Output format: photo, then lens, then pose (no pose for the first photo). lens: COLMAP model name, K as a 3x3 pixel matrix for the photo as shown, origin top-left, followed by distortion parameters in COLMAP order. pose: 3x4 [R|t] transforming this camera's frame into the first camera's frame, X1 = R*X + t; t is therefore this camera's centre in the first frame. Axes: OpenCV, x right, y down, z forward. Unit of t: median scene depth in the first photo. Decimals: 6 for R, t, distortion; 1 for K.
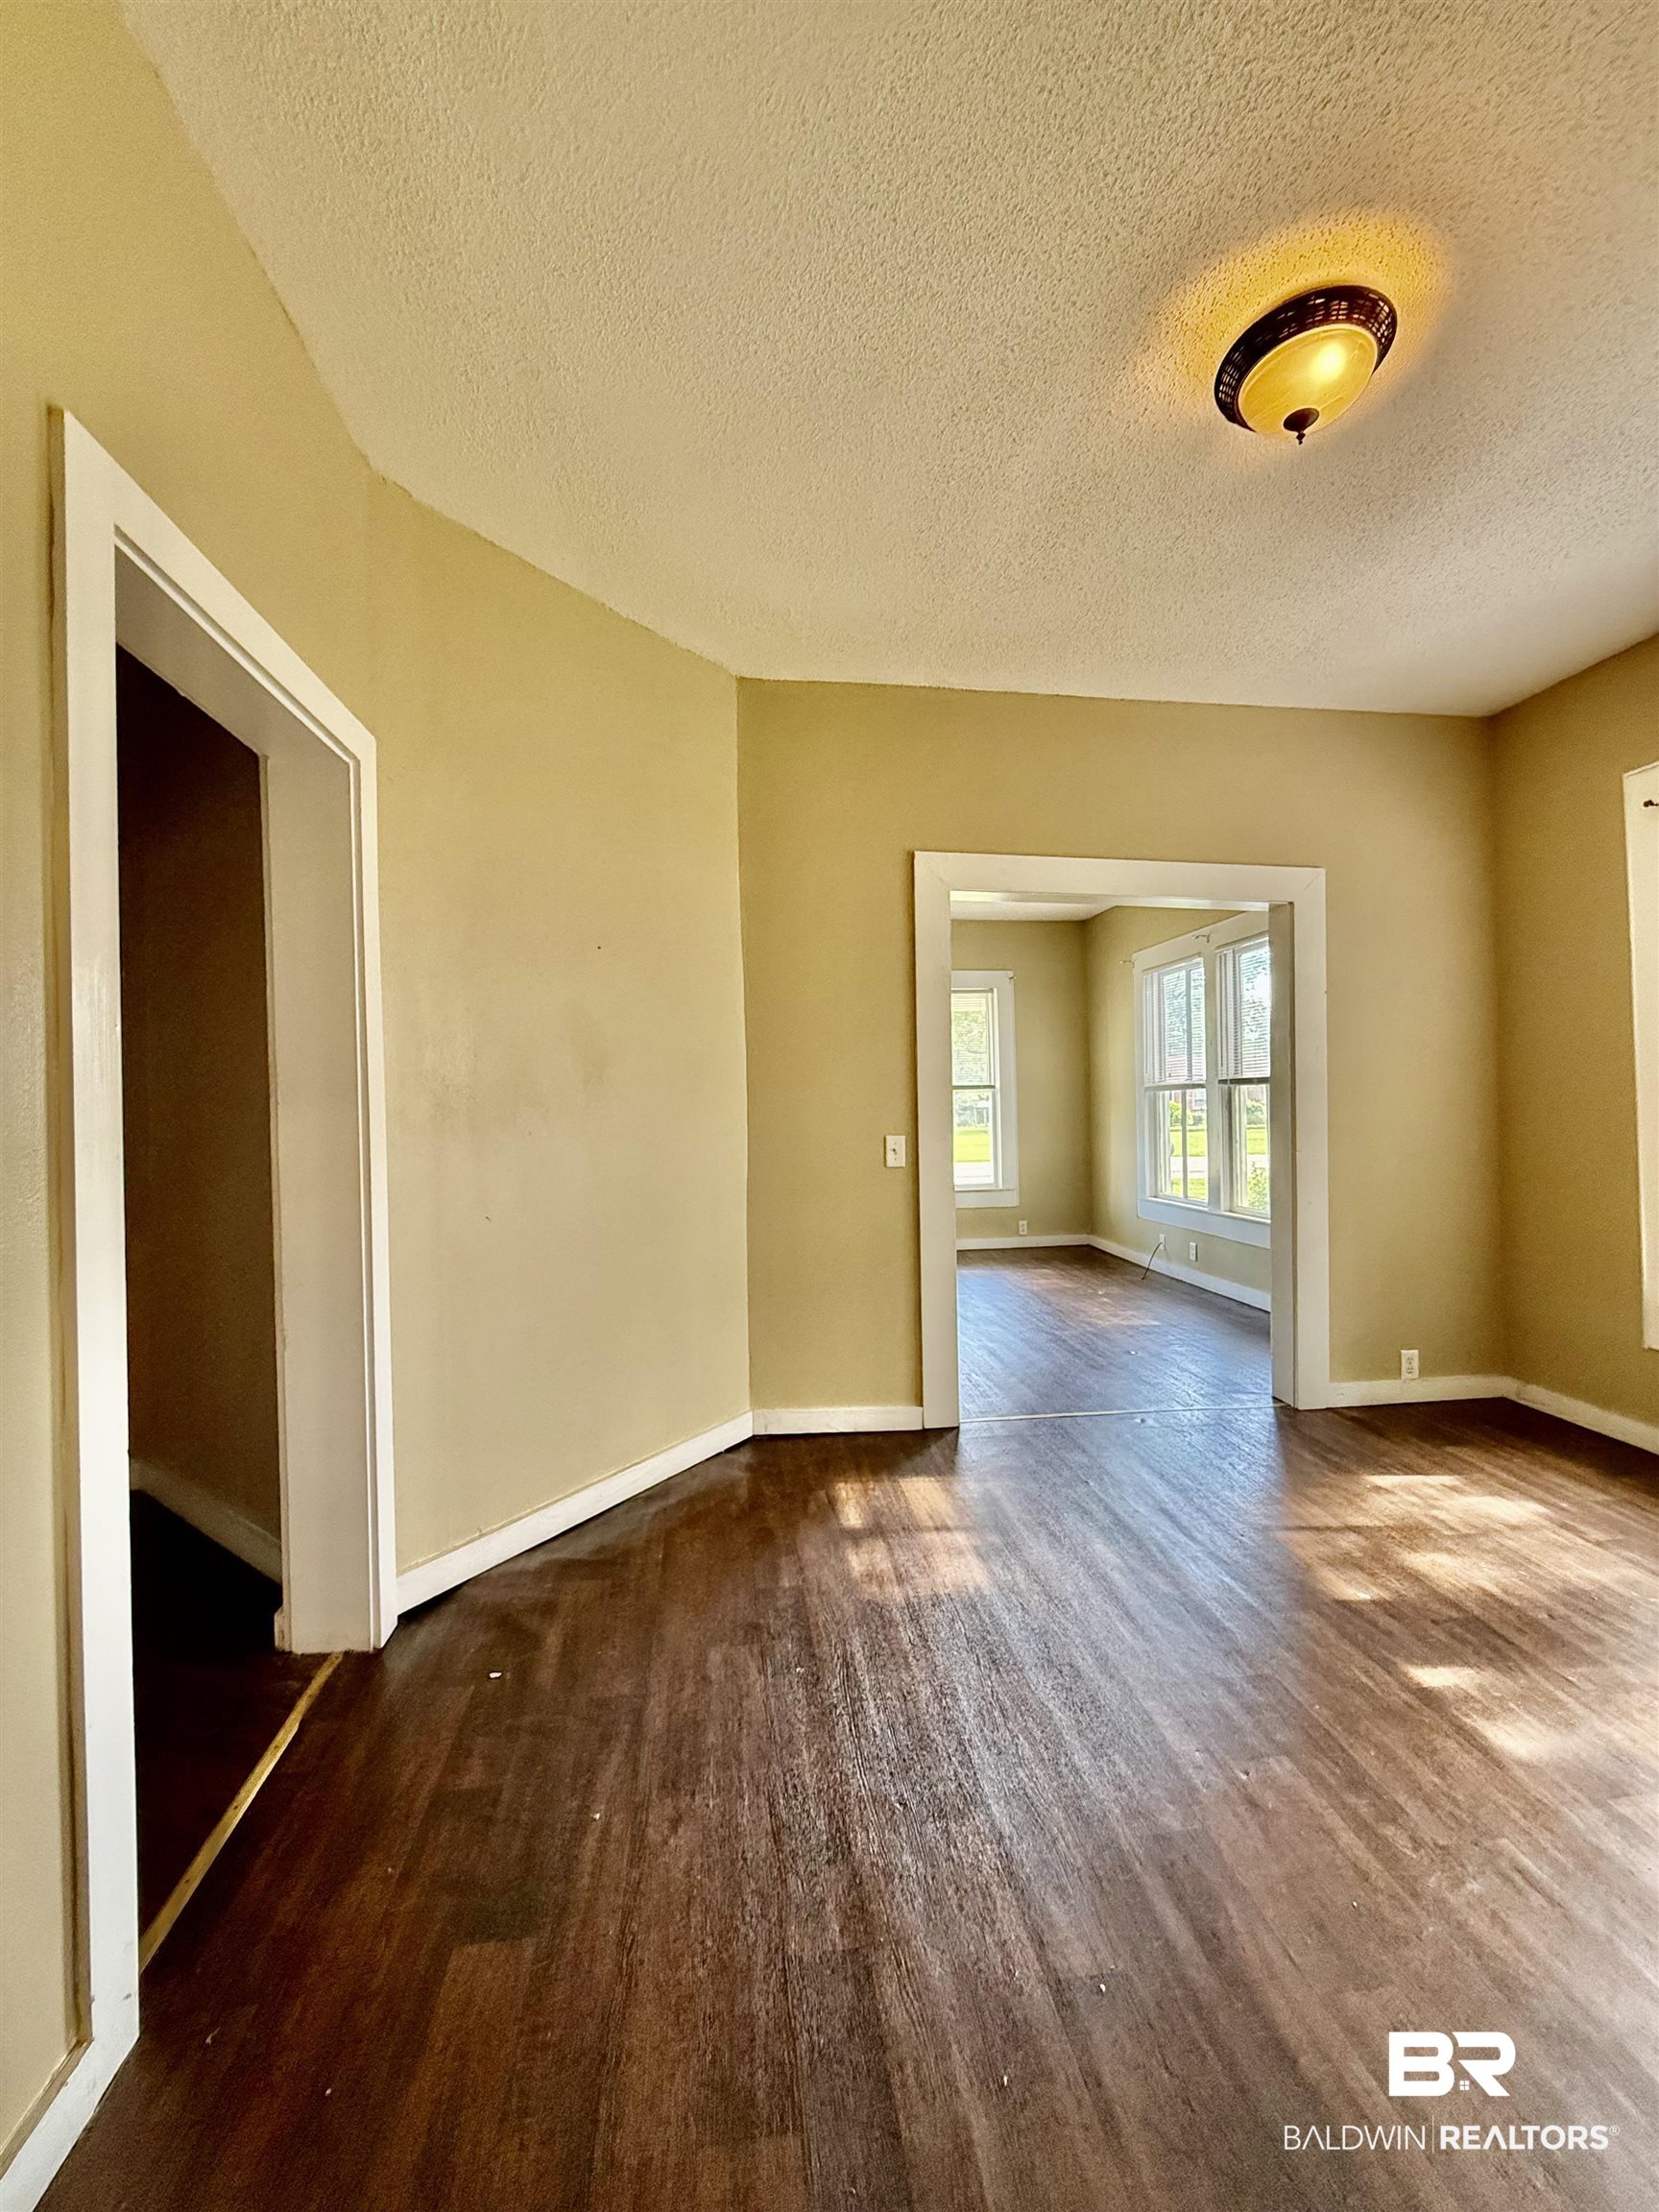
lens RADIAL K [[880.8, 0, 831.6], [0, 880.8, 1107.5], [0, 0, 1]] dist [-0.001958, 0.000962]
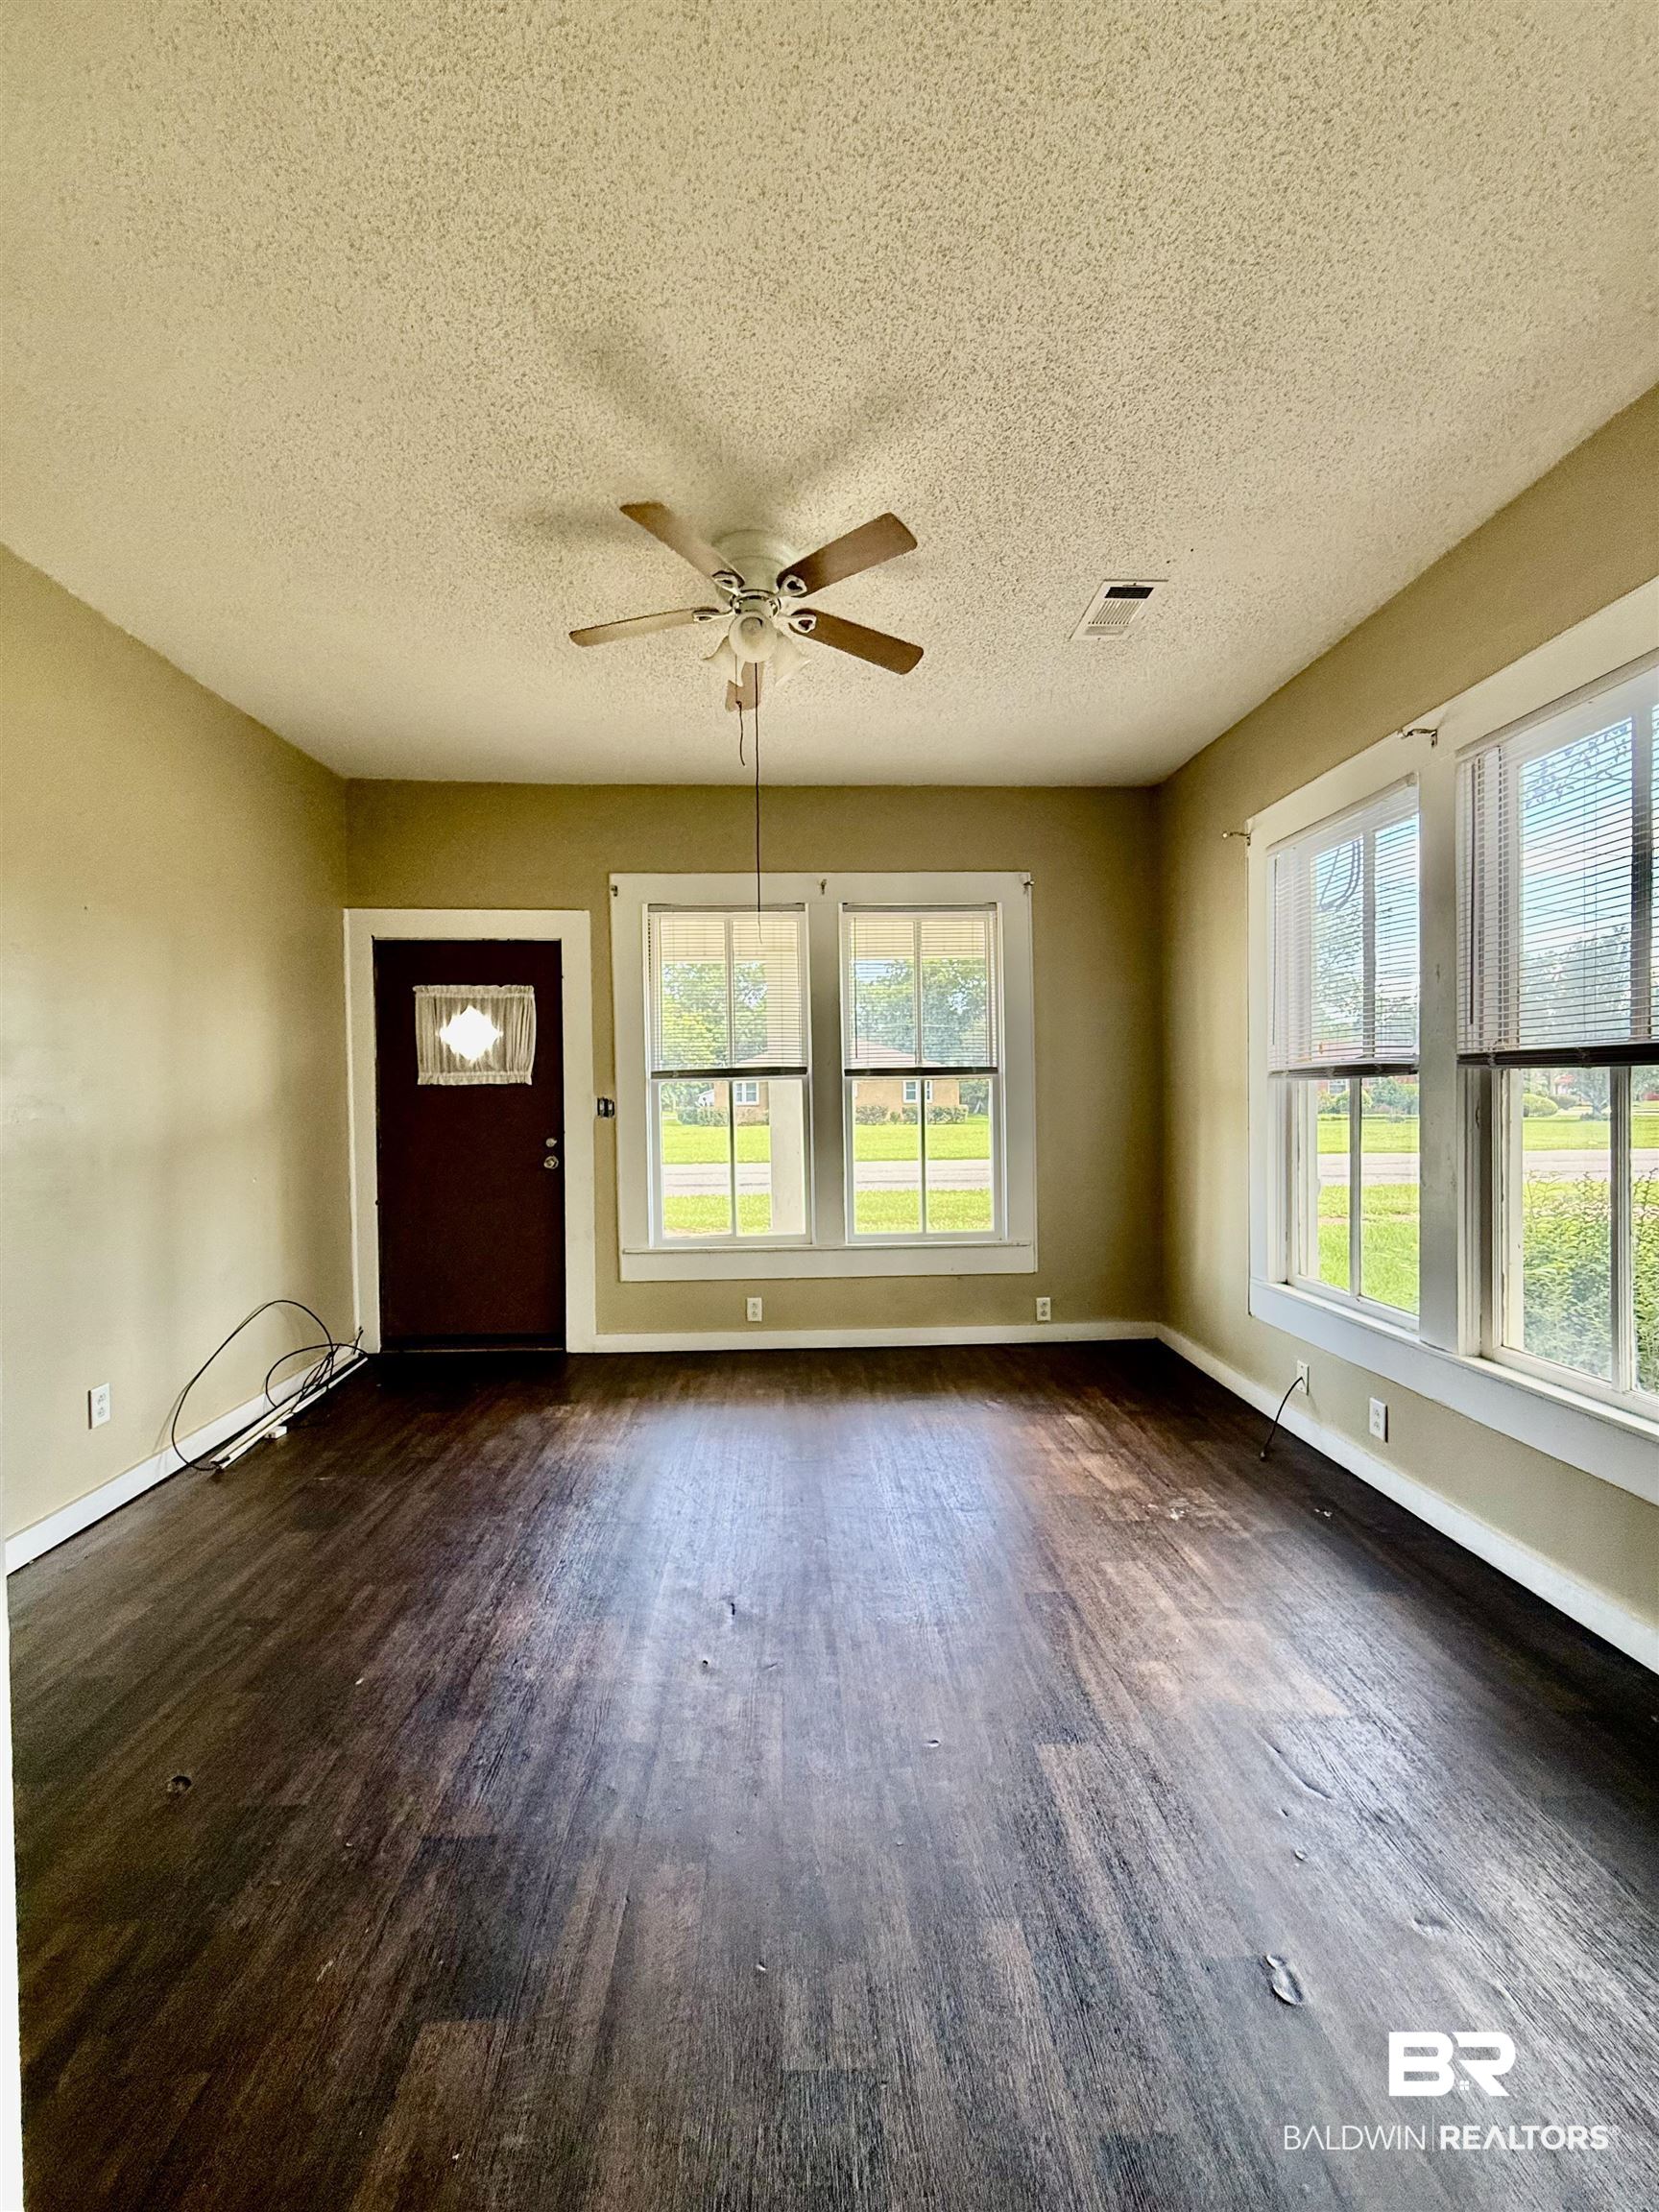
lens RADIAL K [[880.8, 0, 814.8], [0, 880.8, 1109.0], [0, 0, 1]] dist [-0.001958, 0.000962]
pose [[0.995011, 0.010996, -0.099157, 0.391723], [-0.009164, 0.999779, 0.018912, -0.024507], [0.099343, -0.017909, 0.994892, 1.276639]]
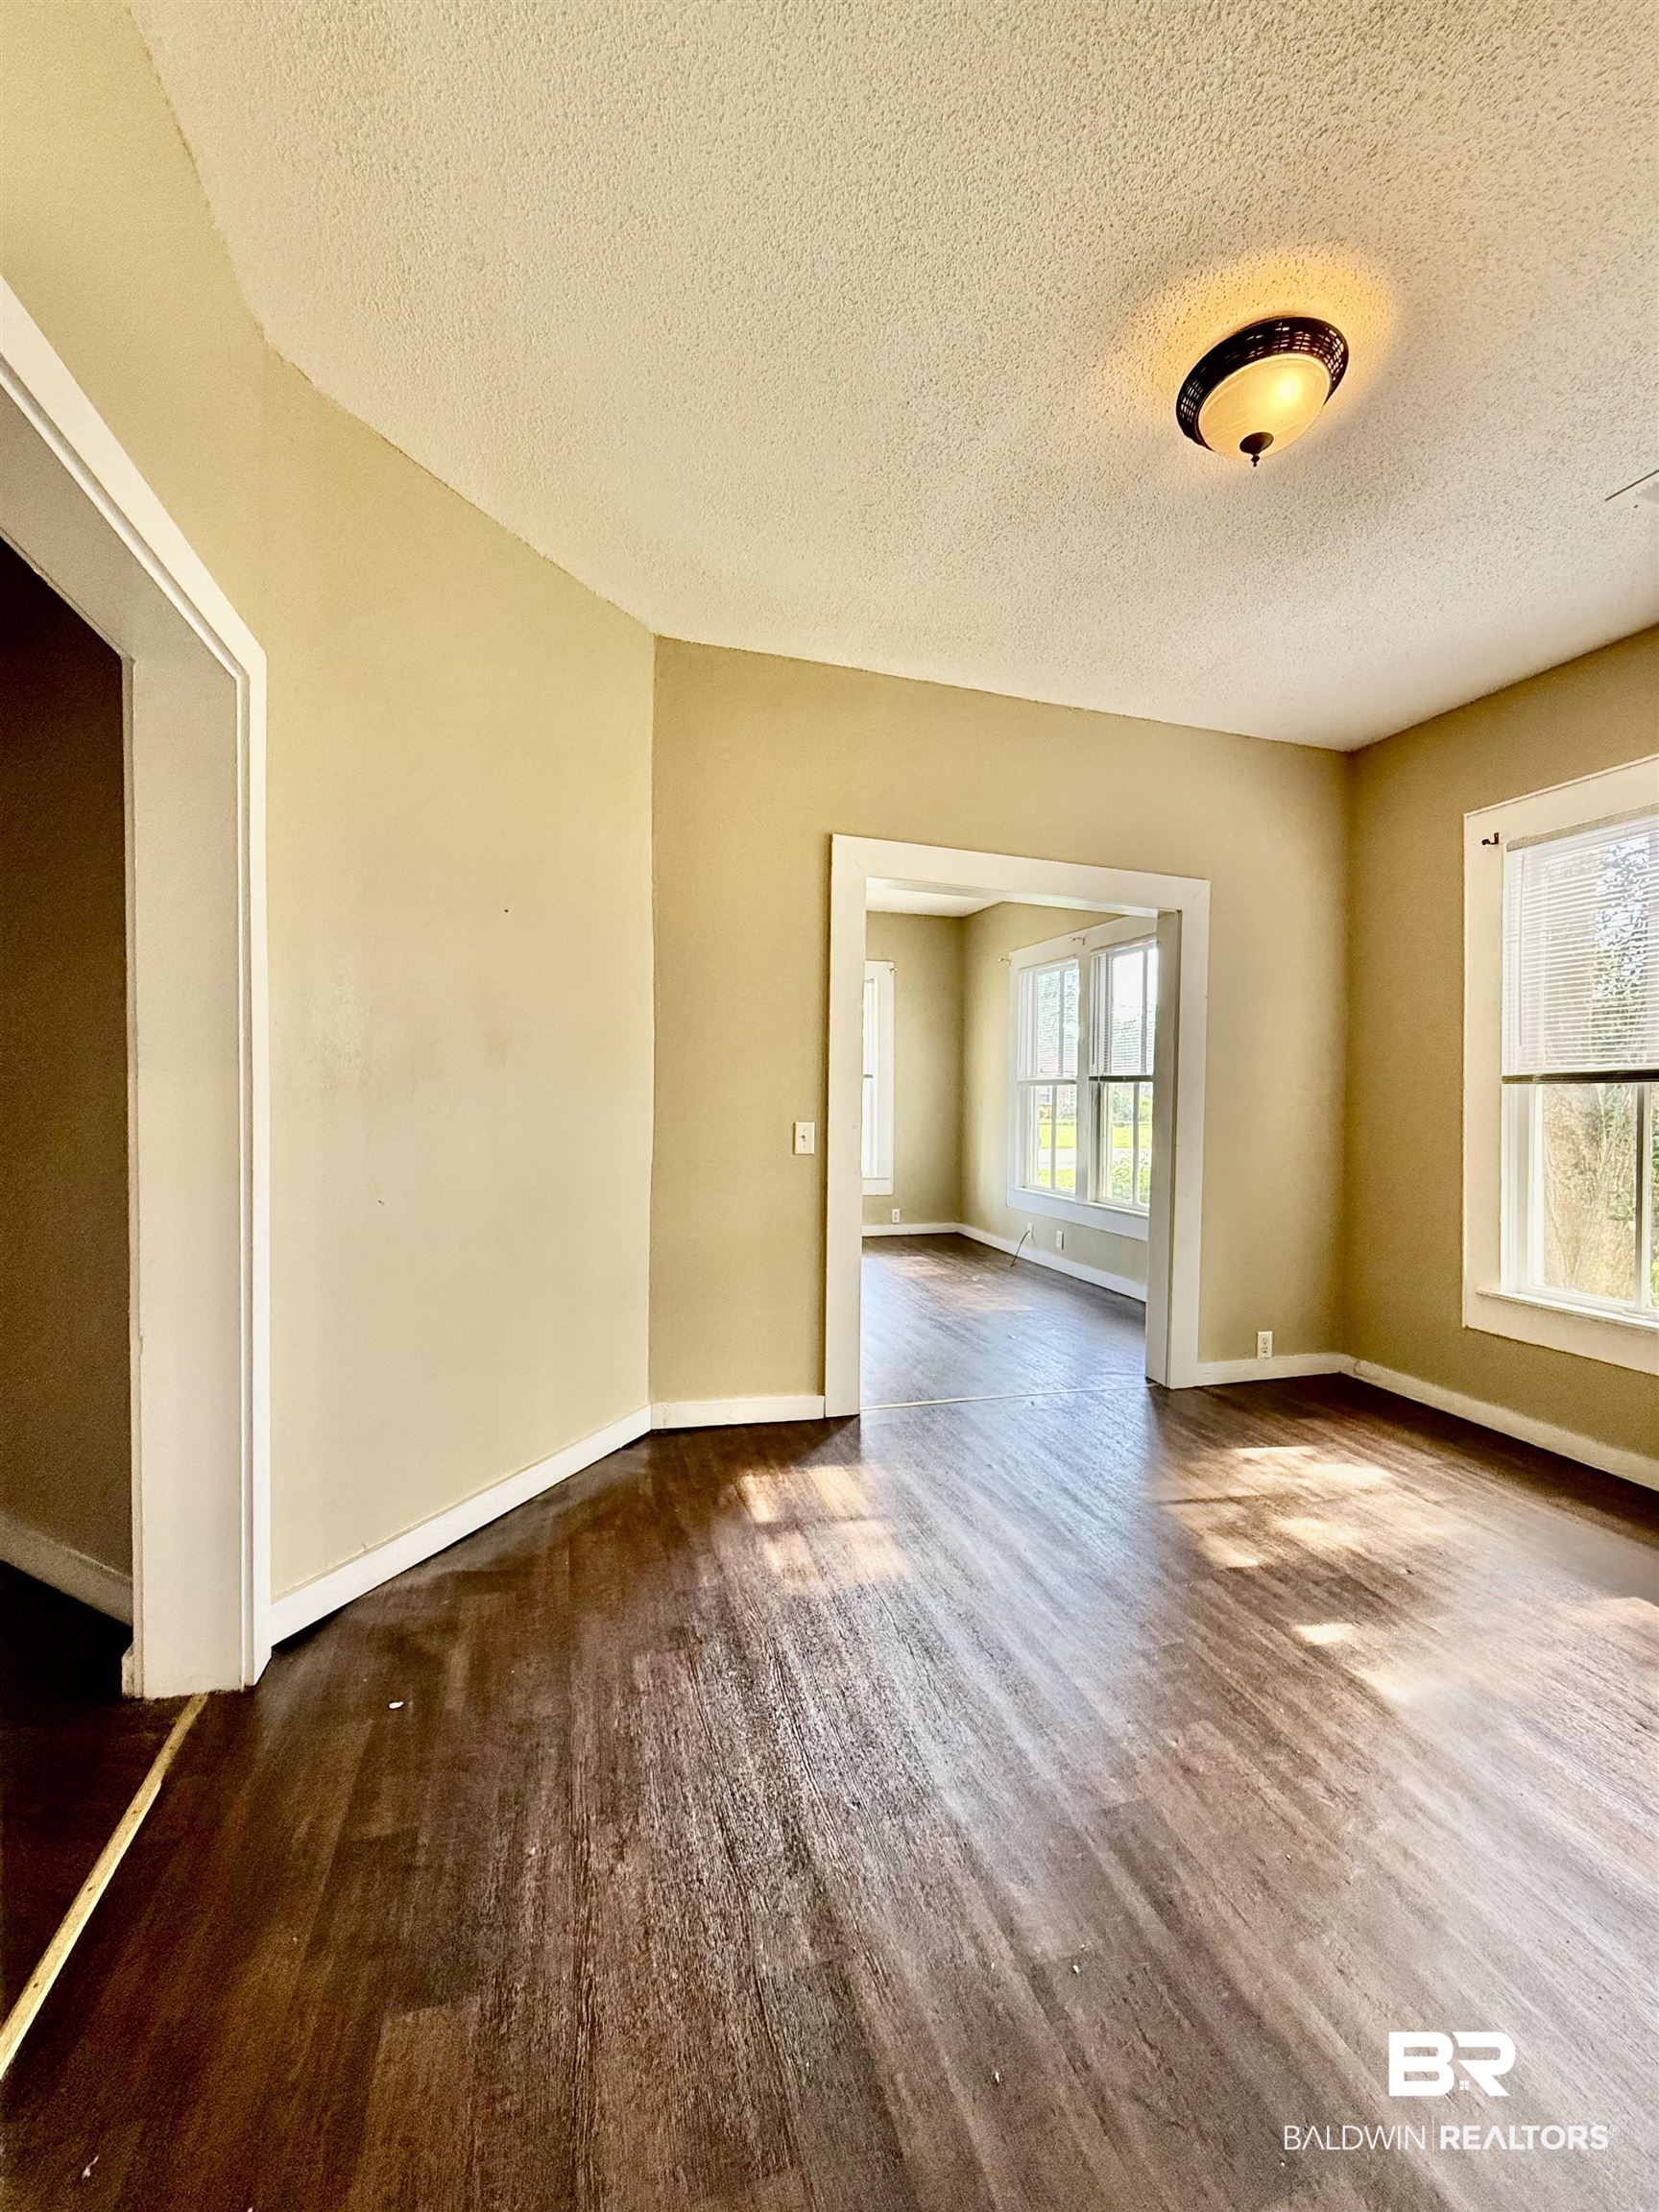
lens RADIAL K [[880.8, 0, 830.1], [0, 880.8, 1106.7], [0, 0, 1]] dist [-0.001958, 0.000962]
pose [[0.986212, 0.027141, 0.163245, -0.086573], [-0.029407, 0.999502, 0.011480, 0.003667], [-0.162852, -0.016123, 0.986519, 0.034431]]
